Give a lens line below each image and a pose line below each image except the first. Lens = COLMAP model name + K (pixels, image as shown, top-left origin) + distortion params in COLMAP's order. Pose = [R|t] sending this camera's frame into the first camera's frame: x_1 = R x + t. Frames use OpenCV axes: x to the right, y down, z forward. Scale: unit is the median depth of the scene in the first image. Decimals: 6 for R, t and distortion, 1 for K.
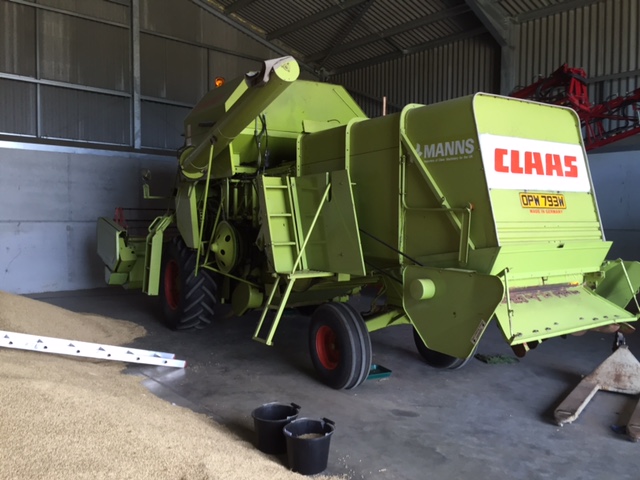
lens RADIAL K [[559.7, 0, 320.0], [0, 559.7, 240.0], [0, 0, 1]] dist [0.105237, -0.113926]
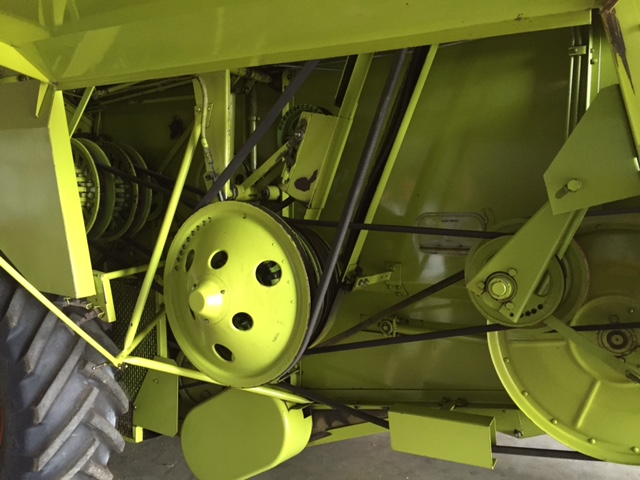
lens RADIAL K [[559.7, 0, 320.0], [0, 559.7, 240.0], [0, 0, 1]] dist [0.105237, -0.113926]
pose [[0.891151, -0.037443, 0.452159, -0.254860], [0.025856, 0.999160, 0.031781, -0.022516], [-0.452969, -0.016631, 0.891371, 0.717474]]
